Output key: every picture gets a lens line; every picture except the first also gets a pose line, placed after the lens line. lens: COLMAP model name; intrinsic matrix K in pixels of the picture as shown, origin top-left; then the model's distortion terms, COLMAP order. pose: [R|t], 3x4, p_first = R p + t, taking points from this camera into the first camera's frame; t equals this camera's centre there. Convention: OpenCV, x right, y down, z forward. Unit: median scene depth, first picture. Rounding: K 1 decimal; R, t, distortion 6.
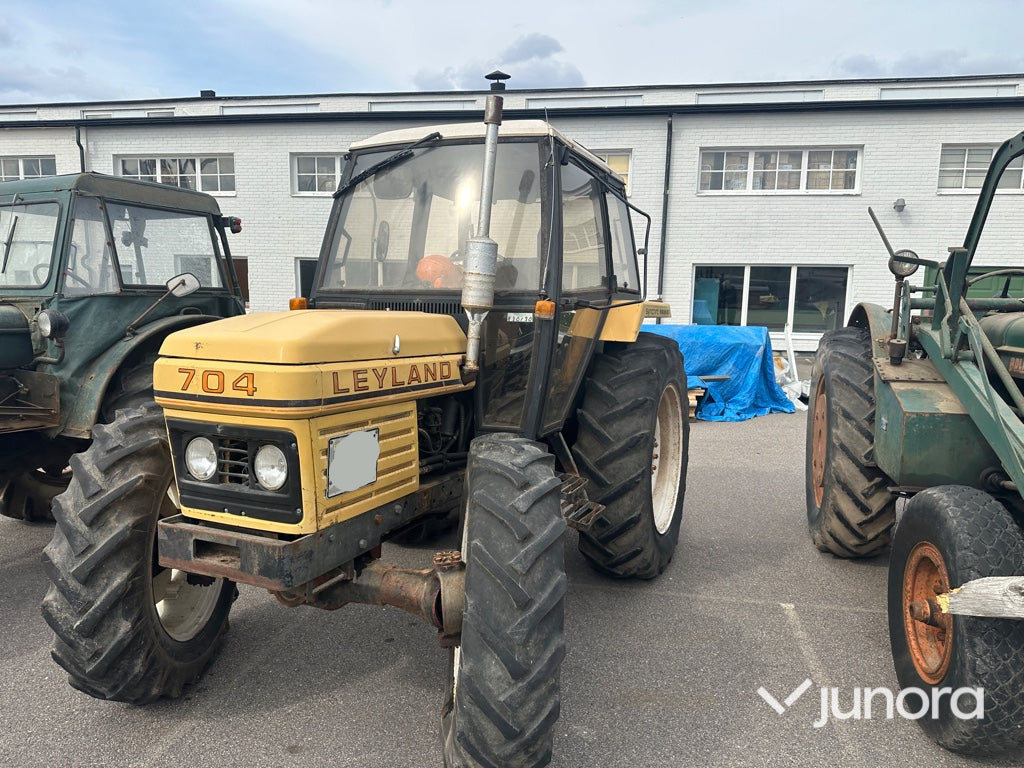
lens RADIAL K [[719.1, 0, 516.9], [0, 719.1, 383.9], [0, 0, 1]] dist [0.042500, -0.050183]
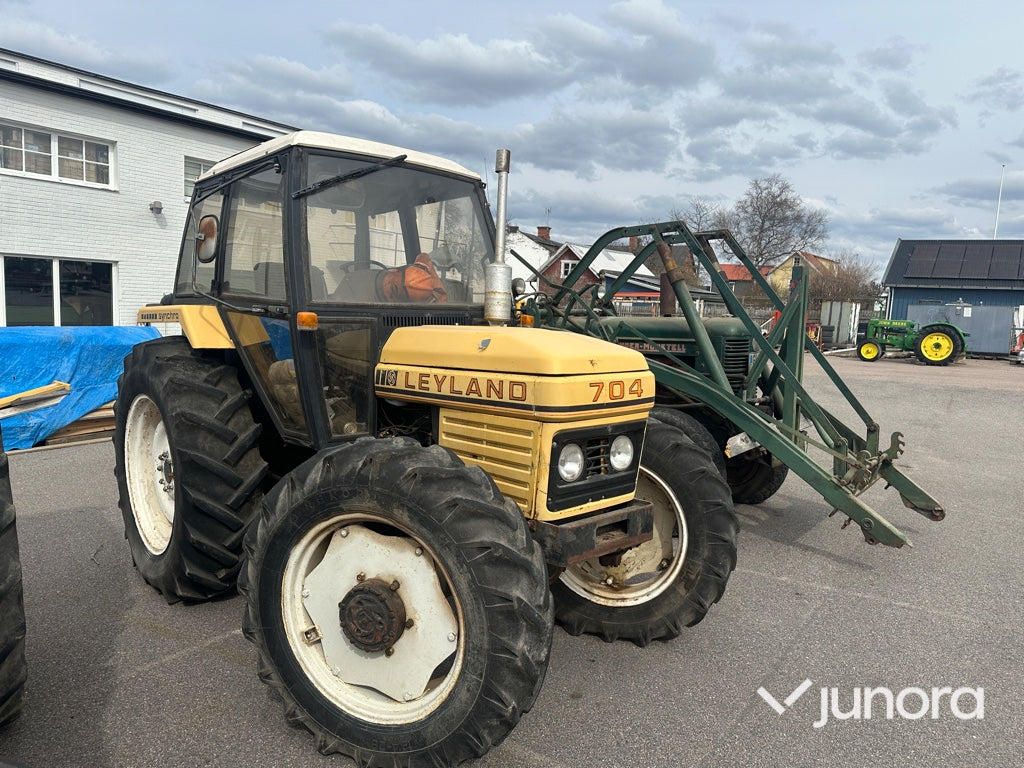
lens RADIAL K [[719.1, 0, 516.4], [0, 719.1, 389.6], [0, 0, 1]] dist [0.042500, -0.050183]
pose [[0.408354, -0.107904, 0.906424, -1.081168], [0.090765, 0.992867, 0.077305, -0.076868], [-0.908300, 0.050704, 0.415235, 0.442502]]
